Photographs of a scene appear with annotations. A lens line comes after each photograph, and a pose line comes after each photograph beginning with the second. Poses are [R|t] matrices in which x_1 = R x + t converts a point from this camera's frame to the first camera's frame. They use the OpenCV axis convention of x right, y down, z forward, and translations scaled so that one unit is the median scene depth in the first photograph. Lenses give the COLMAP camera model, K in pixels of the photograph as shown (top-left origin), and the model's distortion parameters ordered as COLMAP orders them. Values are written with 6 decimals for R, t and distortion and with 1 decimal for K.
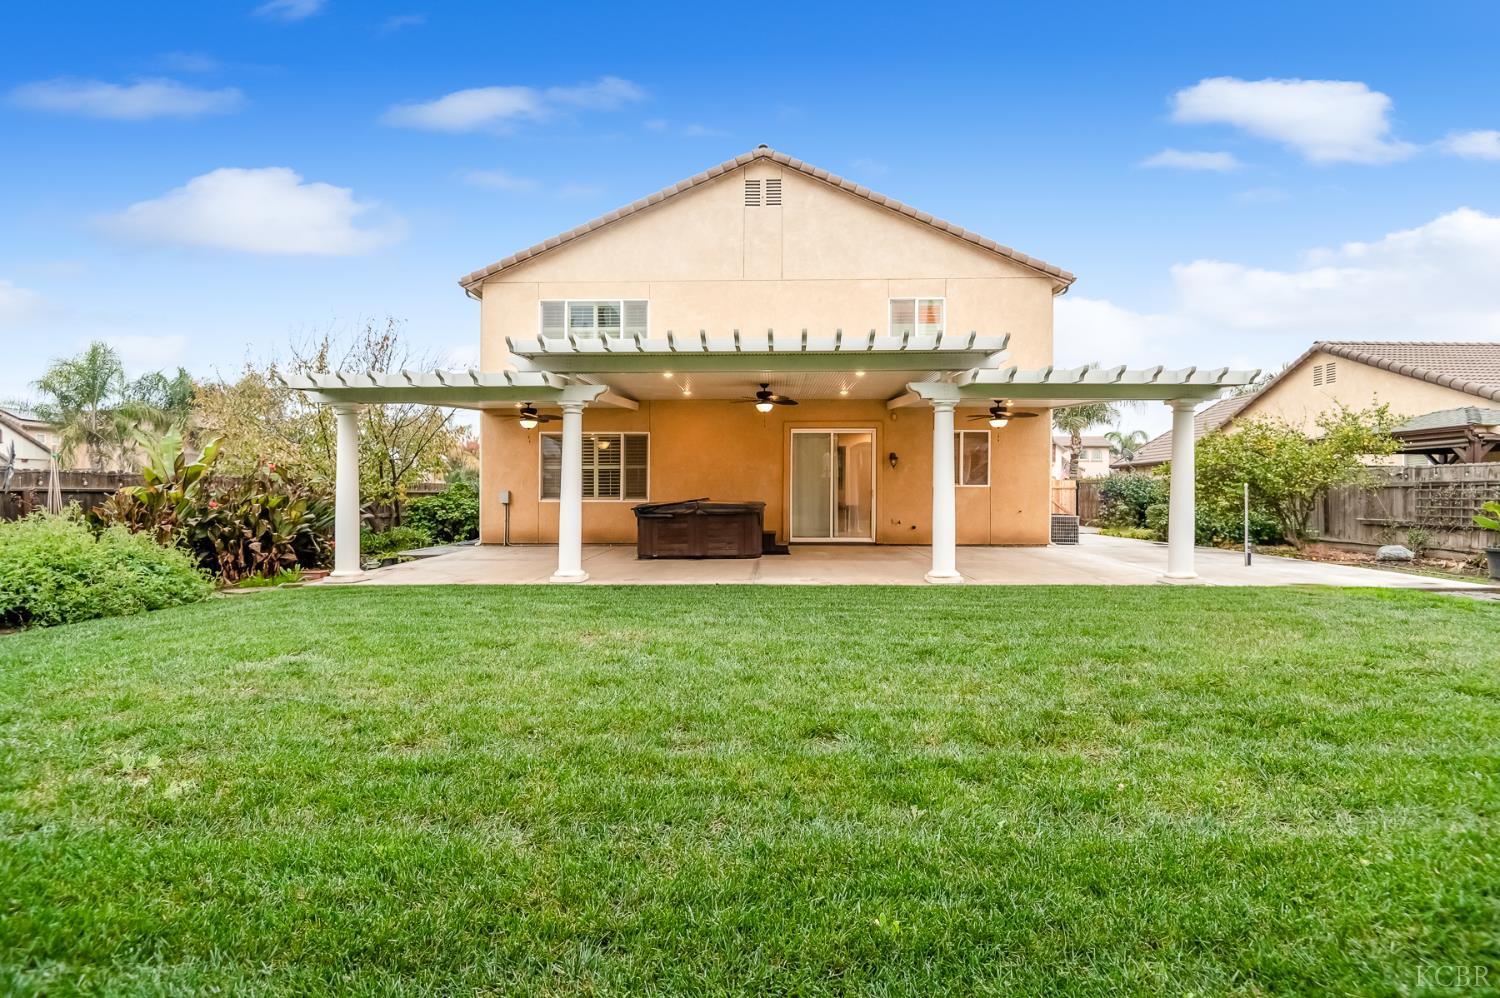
lens RADIAL K [[702.9, 0, 755.6], [0, 702.9, 495.0], [0, 0, 1]] dist [0.000310, -0.008147]
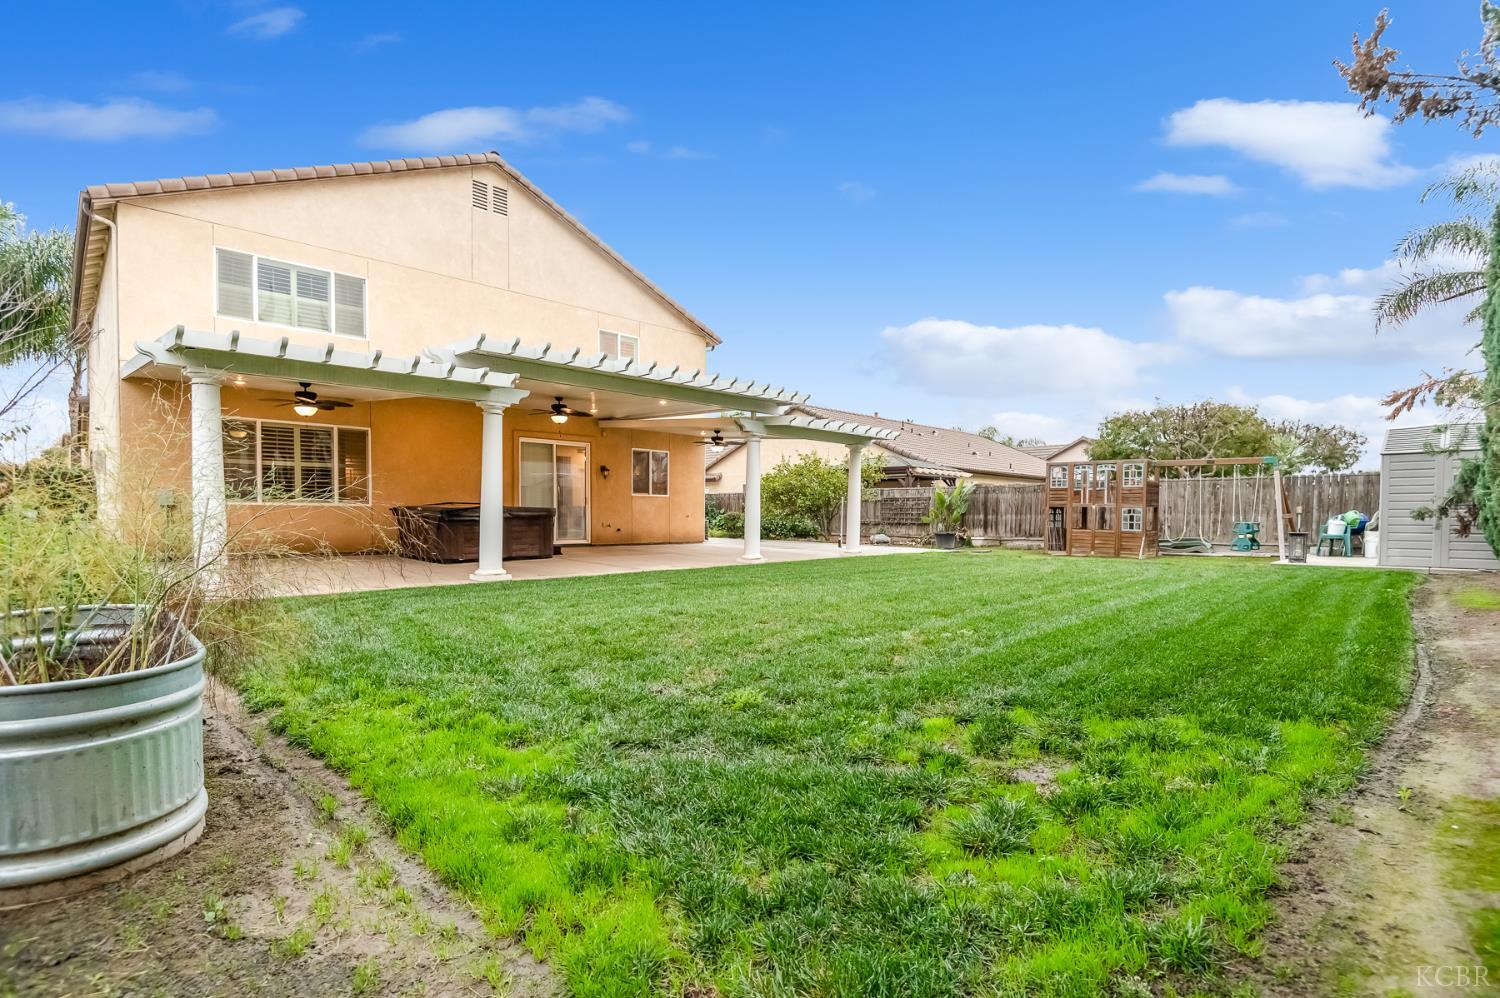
lens RADIAL K [[702.9, 0, 762.7], [0, 702.9, 535.0], [0, 0, 1]] dist [0.000310, -0.008147]
pose [[0.681551, -0.021907, 0.731443, -0.471431], [-0.005428, 0.999373, 0.034989, 0.012570], [-0.731751, -0.027817, 0.681004, 0.021007]]
